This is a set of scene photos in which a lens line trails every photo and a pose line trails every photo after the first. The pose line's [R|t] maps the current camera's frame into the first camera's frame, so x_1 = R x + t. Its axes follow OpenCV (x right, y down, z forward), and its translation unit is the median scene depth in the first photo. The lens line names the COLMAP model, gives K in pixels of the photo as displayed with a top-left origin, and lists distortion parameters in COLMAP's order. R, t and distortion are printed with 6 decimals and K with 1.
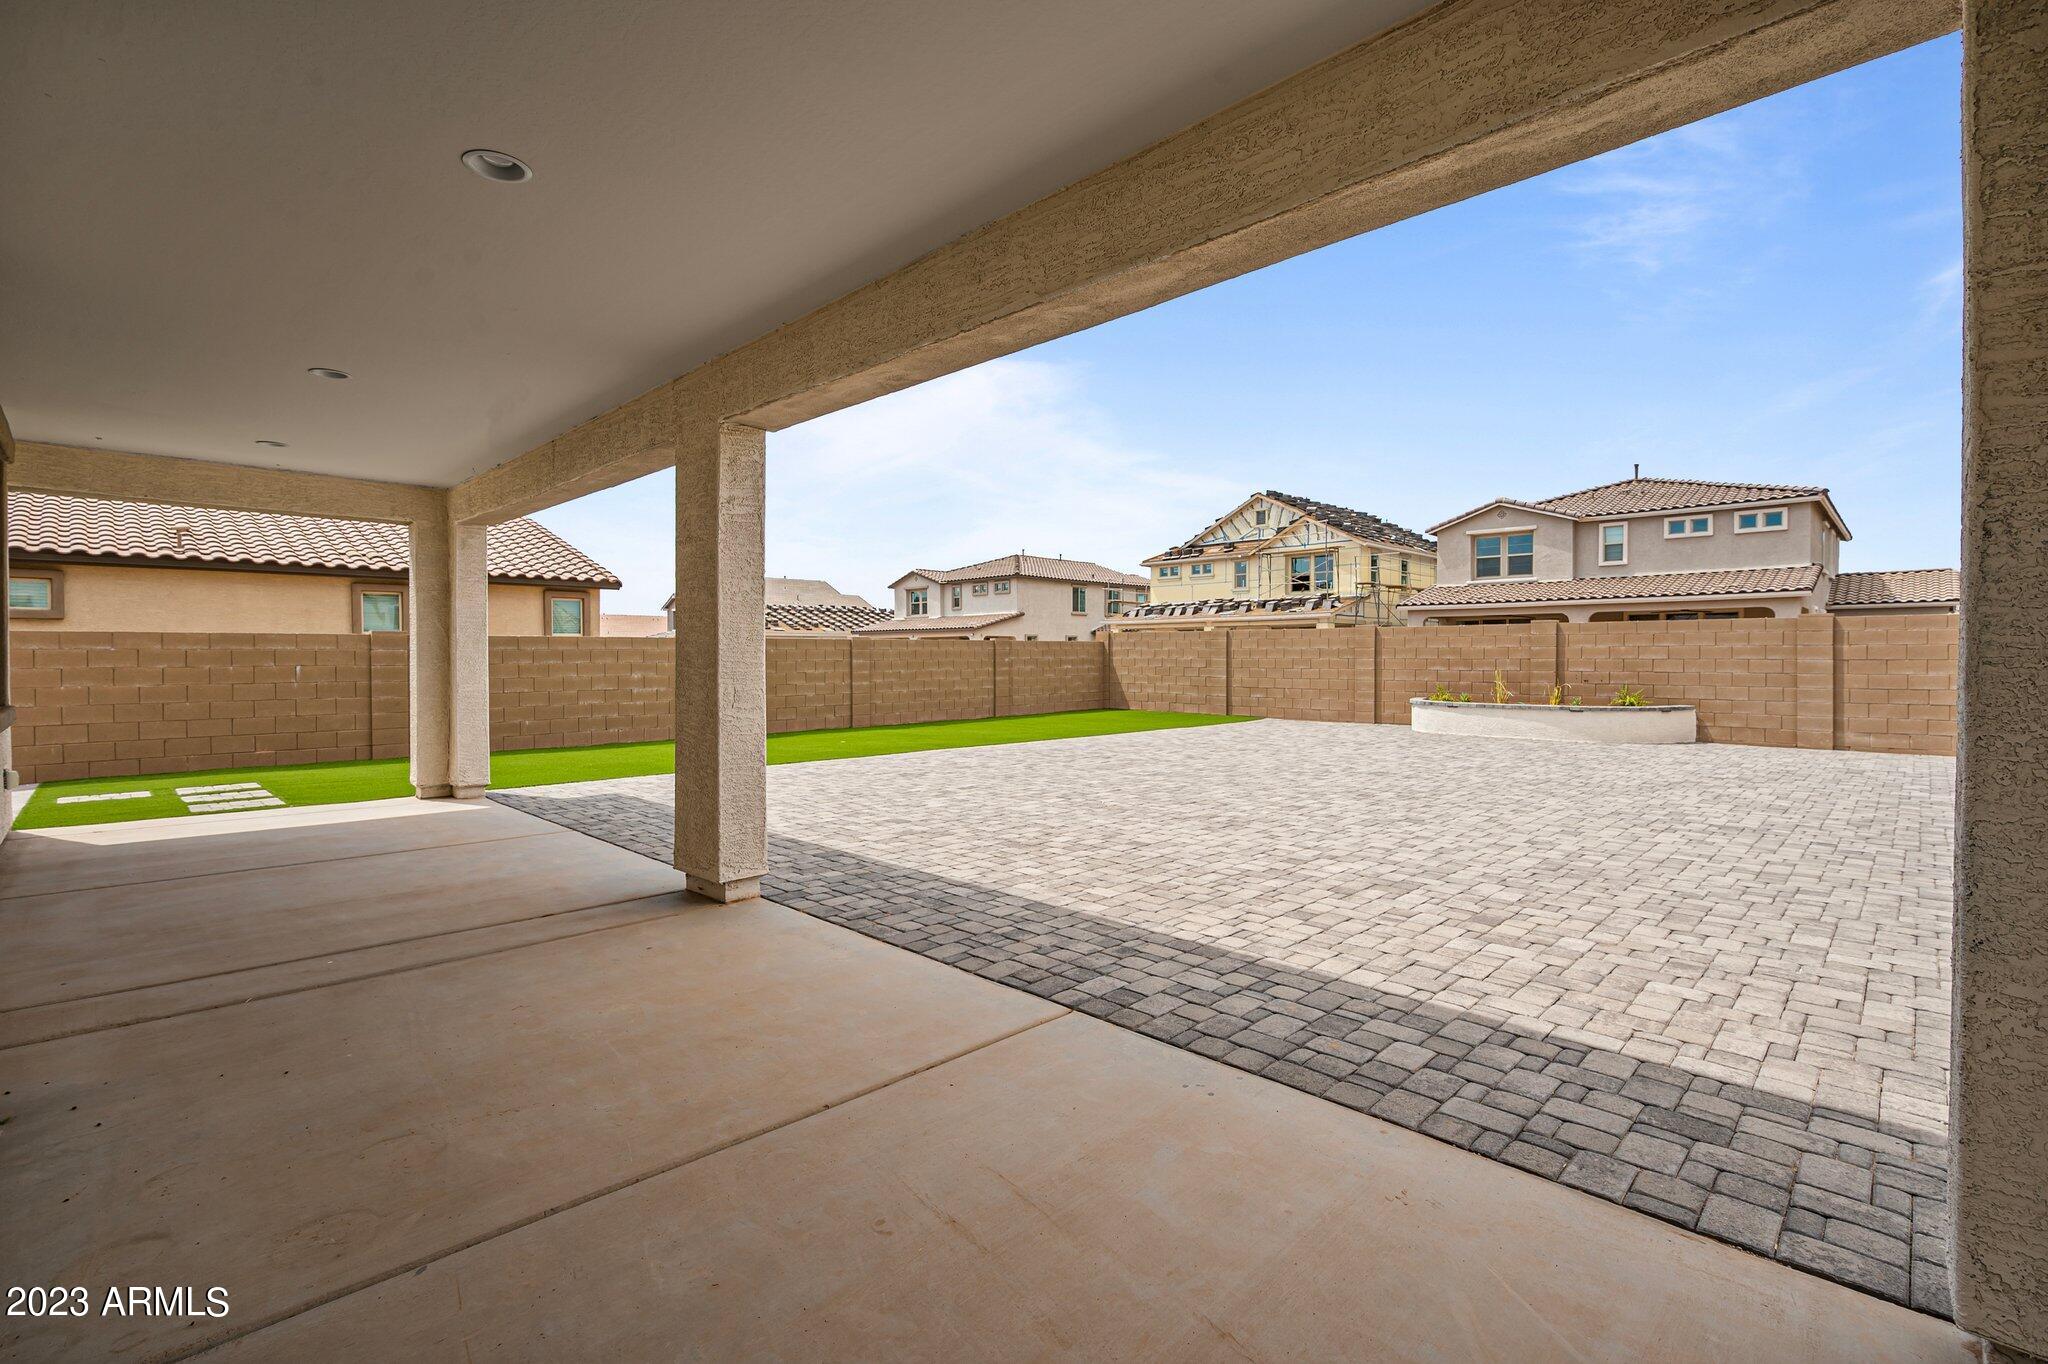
lens RADIAL K [[918.9, 0, 1022.2], [0, 918.9, 669.6], [0, 0, 1]] dist [0.003968, -0.003029]
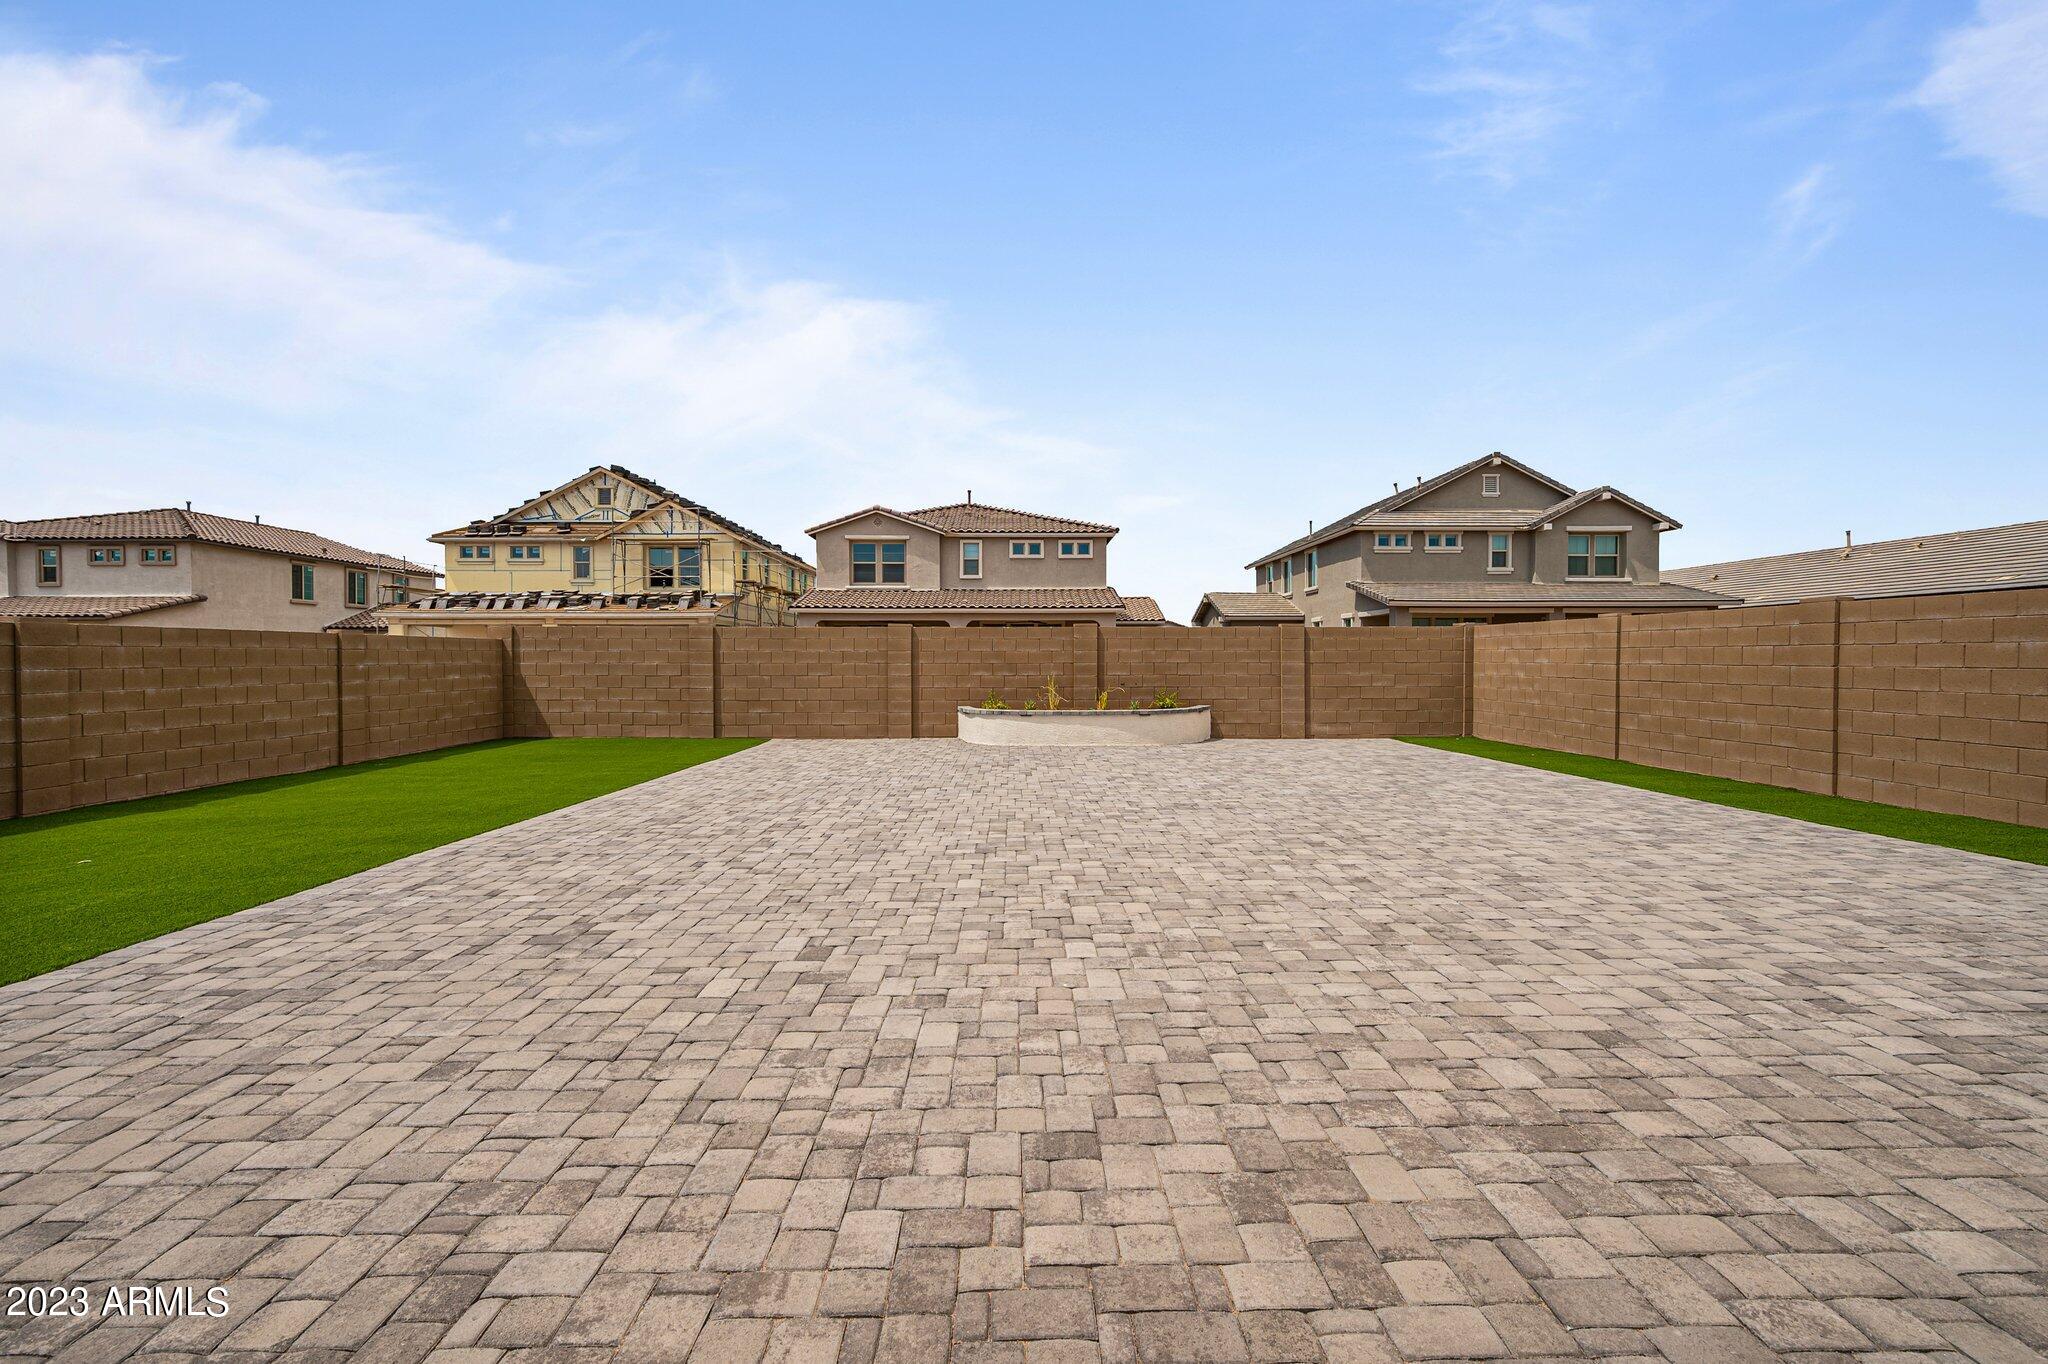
lens RADIAL K [[918.9, 0, 1036.4], [0, 918.9, 663.3], [0, 0, 1]] dist [0.003968, -0.003029]
pose [[0.697306, -0.001968, 0.716771, -0.098706], [0.011977, 0.999889, -0.008906, -0.001745], [-0.716673, 0.014795, 0.697252, 0.199548]]
